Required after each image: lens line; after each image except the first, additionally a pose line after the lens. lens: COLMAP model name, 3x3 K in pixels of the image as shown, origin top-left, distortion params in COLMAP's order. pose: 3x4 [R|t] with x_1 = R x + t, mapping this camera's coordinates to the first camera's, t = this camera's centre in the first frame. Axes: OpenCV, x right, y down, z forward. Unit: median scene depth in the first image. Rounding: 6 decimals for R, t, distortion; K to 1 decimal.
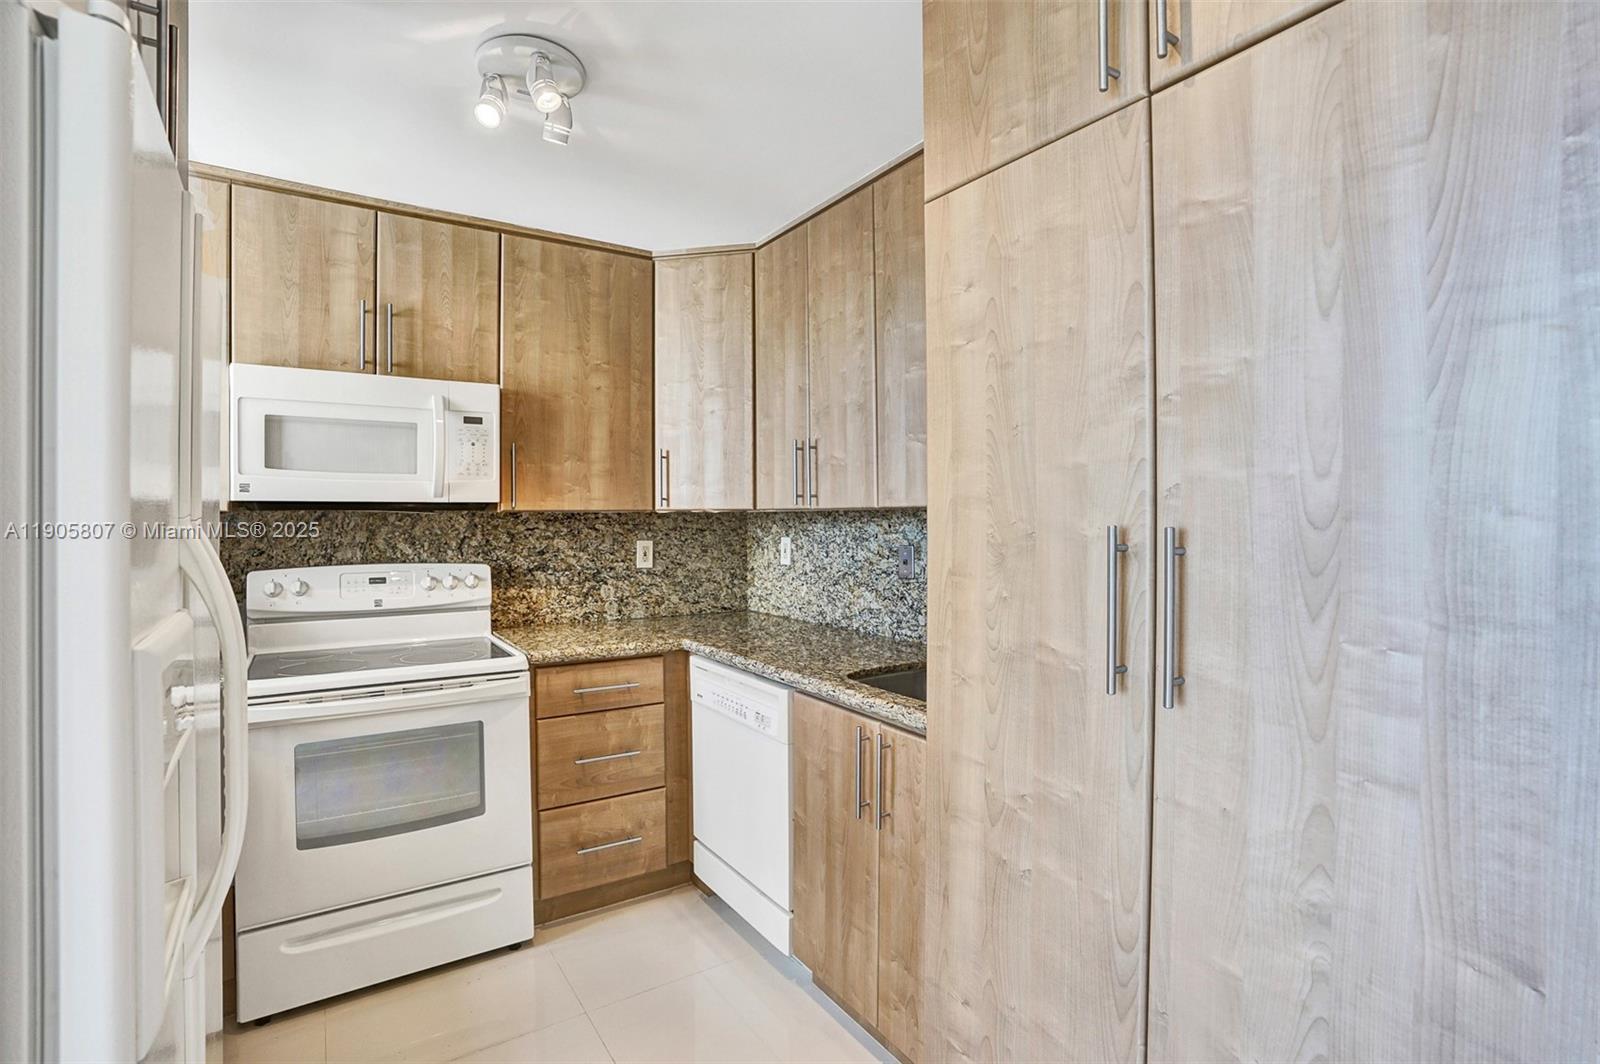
lens RADIAL K [[744.0, 0, 796.6], [0, 744.0, 523.9], [0, 0, 1]] dist [-0.071749, 0.024721]
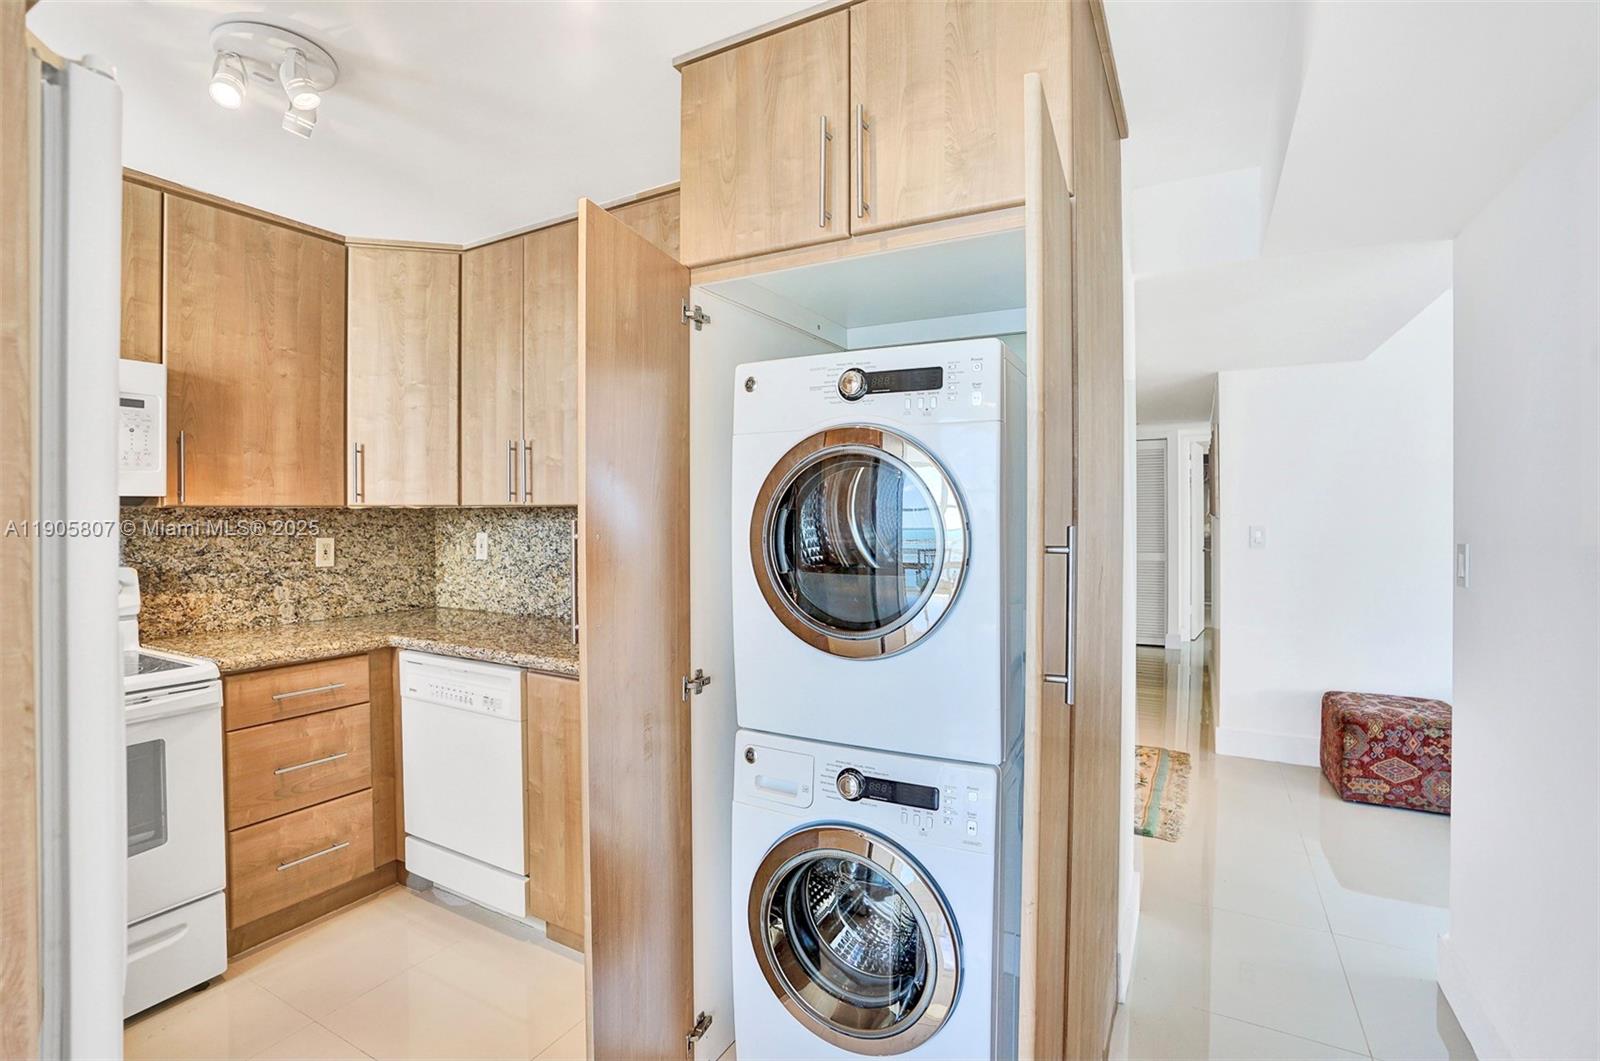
lens RADIAL K [[744.7, 0, 796.9], [0, 744.7, 518.3], [0, 0, 1]] dist [-0.066037, 0.025338]
pose [[0.887345, -0.002884, 0.461097, -0.115775], [0.003659, 0.999993, -0.000788, 0.000633], [-0.461091, 0.002386, 0.887350, -0.116571]]
